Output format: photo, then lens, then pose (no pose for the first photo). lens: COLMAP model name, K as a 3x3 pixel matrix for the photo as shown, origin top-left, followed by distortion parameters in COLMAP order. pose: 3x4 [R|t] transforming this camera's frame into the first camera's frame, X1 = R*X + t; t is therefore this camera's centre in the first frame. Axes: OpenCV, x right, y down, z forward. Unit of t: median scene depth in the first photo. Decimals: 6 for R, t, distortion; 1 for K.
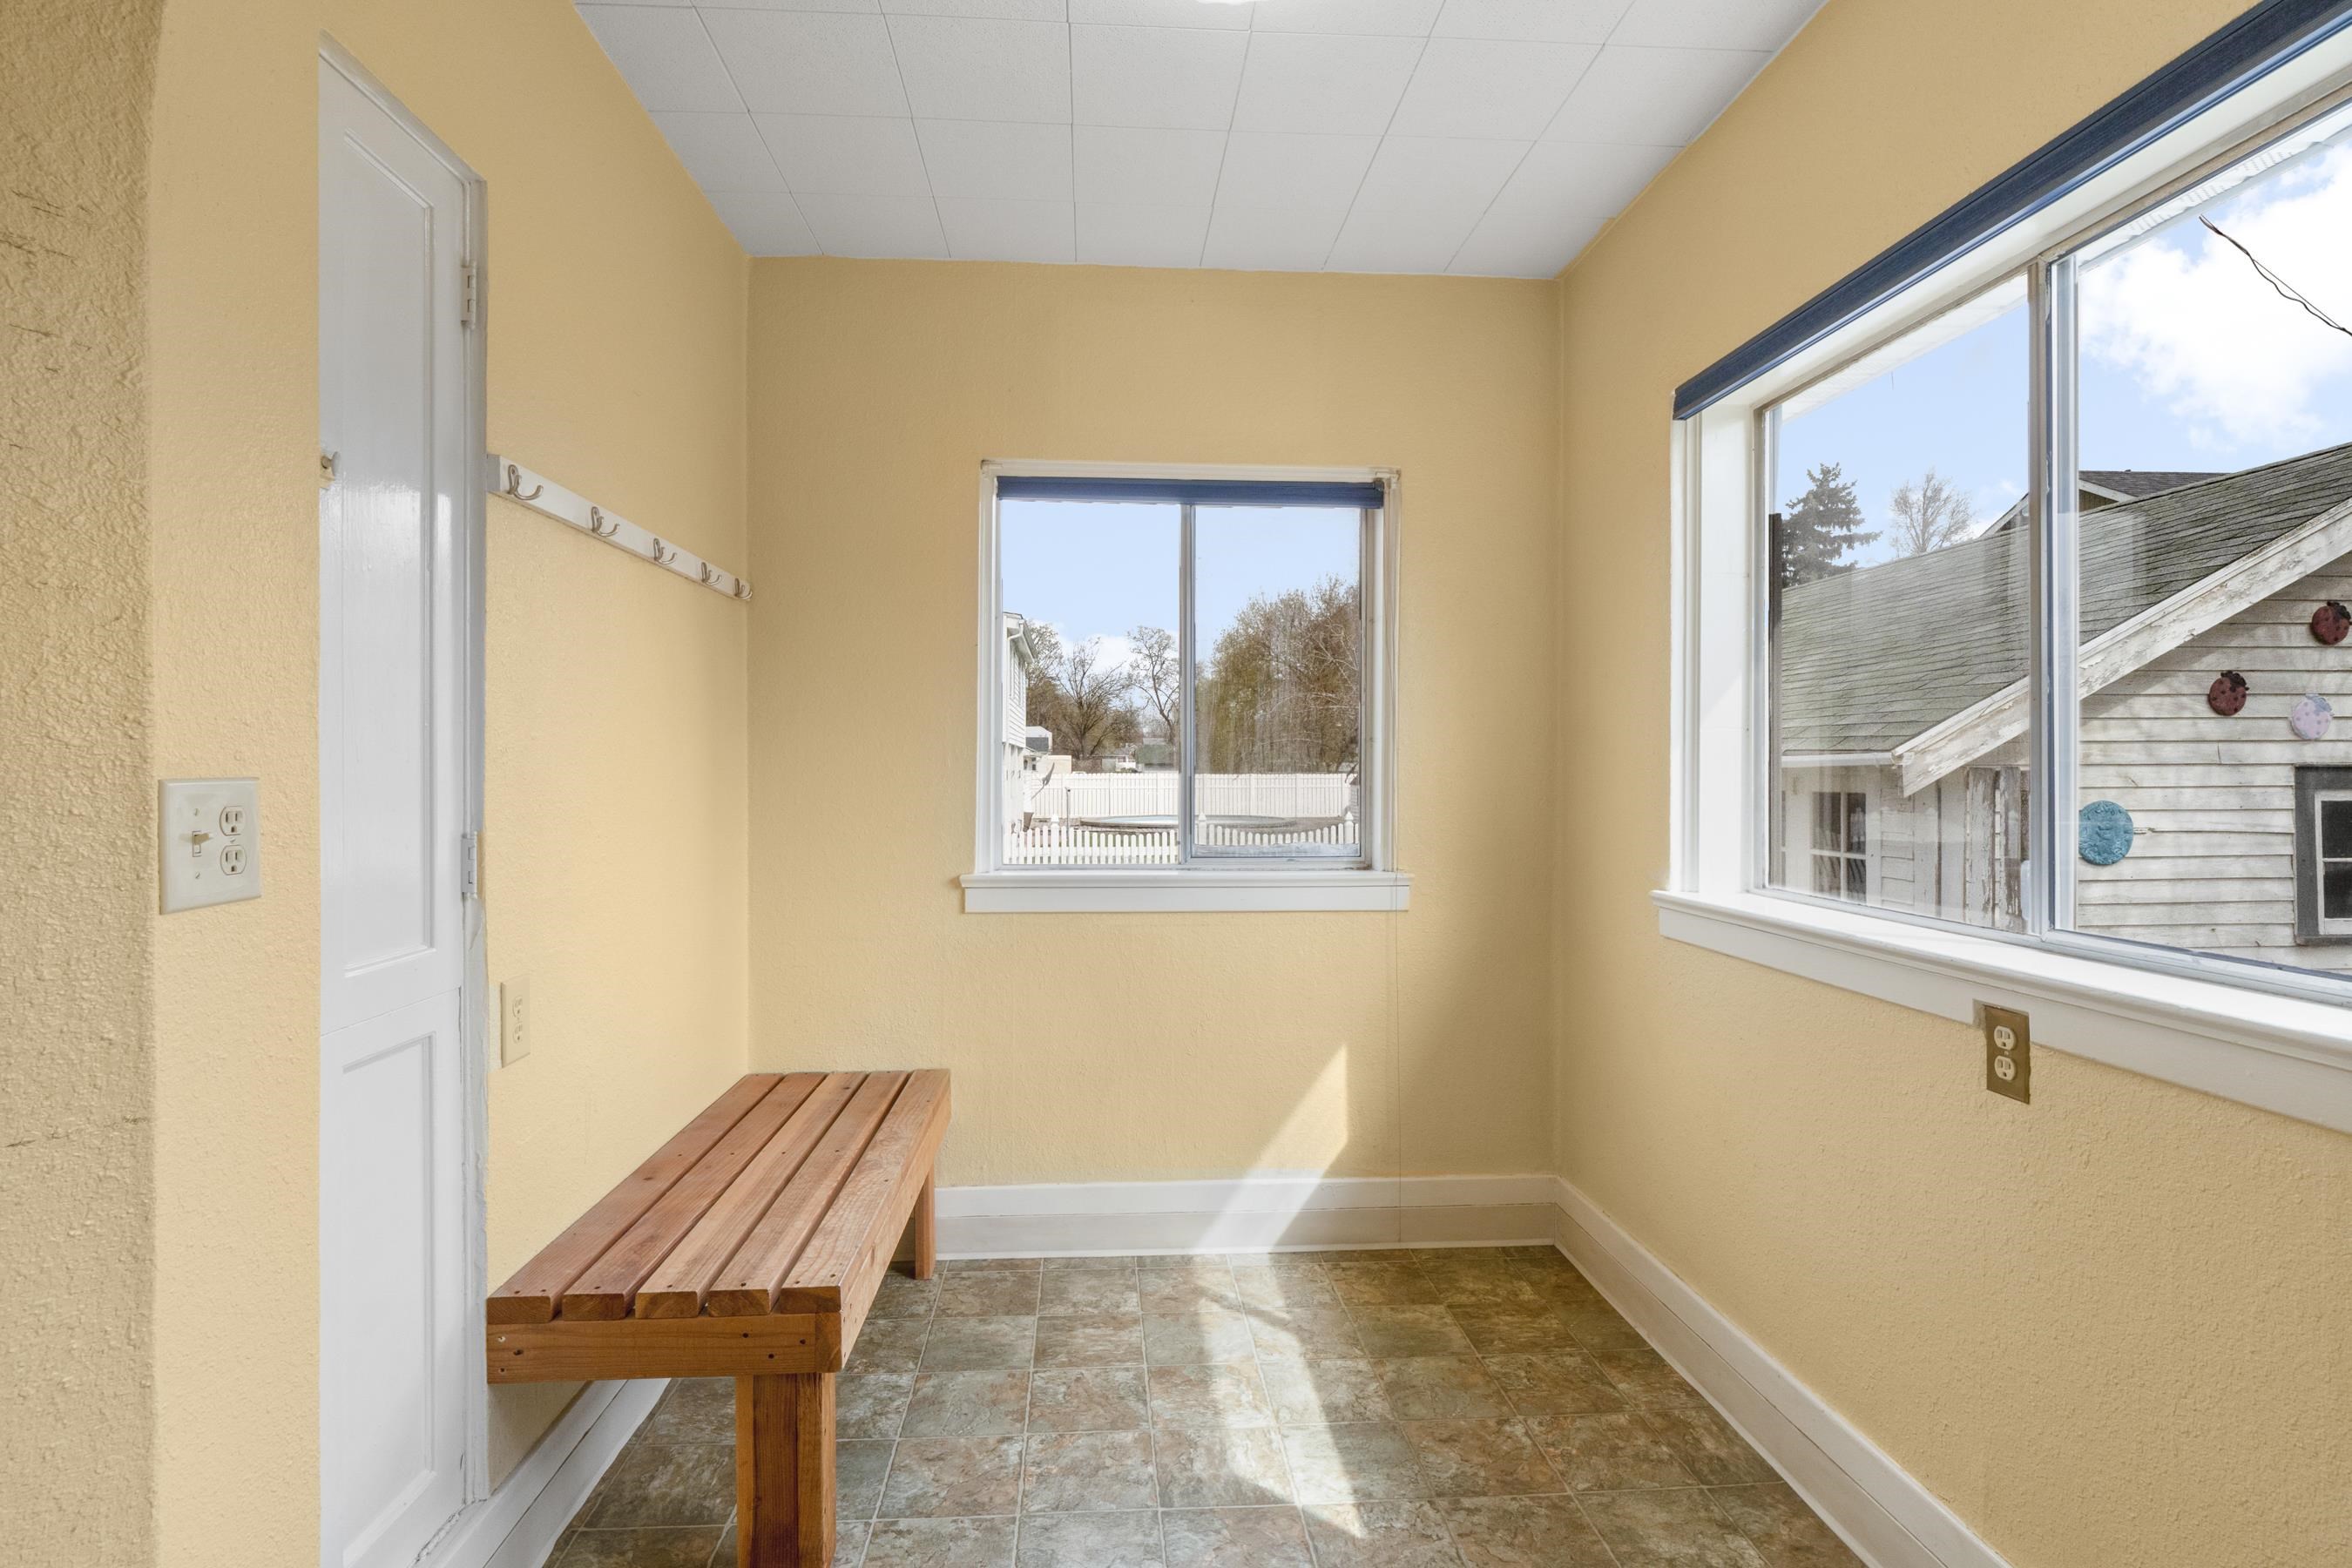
lens RADIAL K [[1133.4, 0, 1165.6], [0, 1133.4, 773.0], [0, 0, 1]] dist [0.009328, -0.011037]
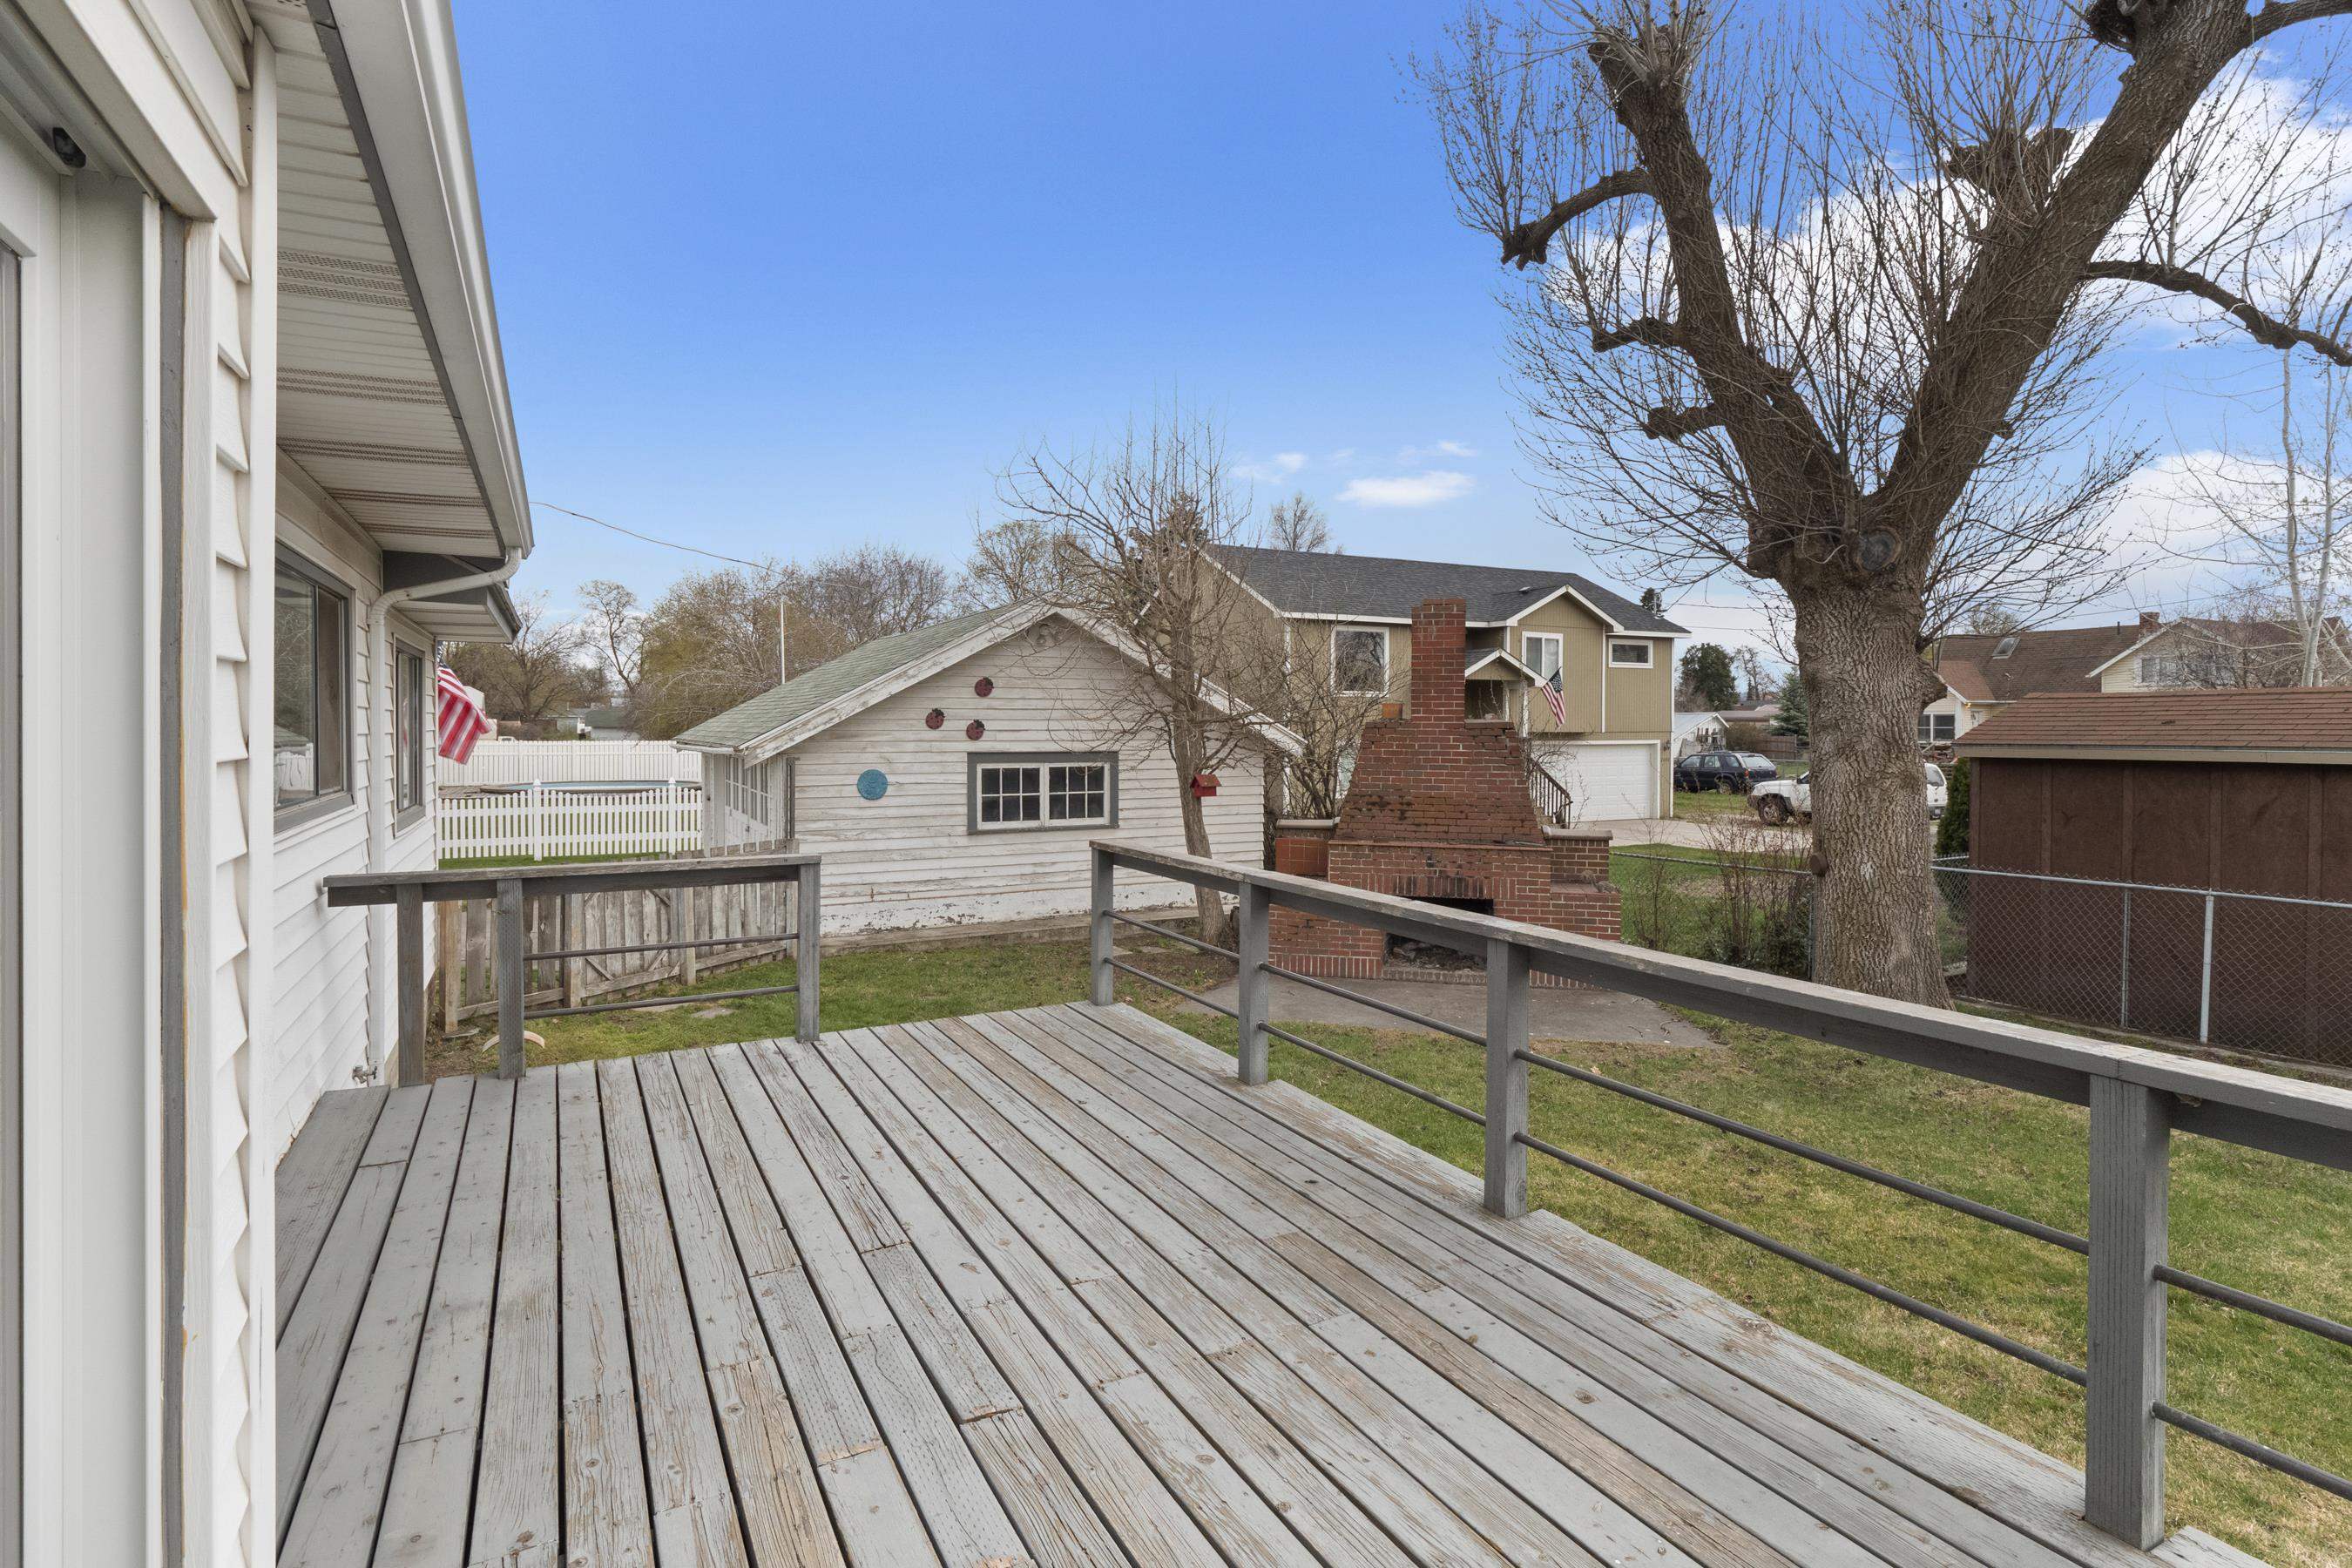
lens RADIAL K [[1133.4, 0, 1165.6], [0, 1133.4, 773.0], [0, 0, 1]] dist [0.009328, -0.011037]
pose [[0.909944, -0.011454, 0.414573, 0.441555], [-0.001540, 0.999518, 0.030994, -0.034925], [-0.414729, -0.028841, 0.909488, -1.142237]]
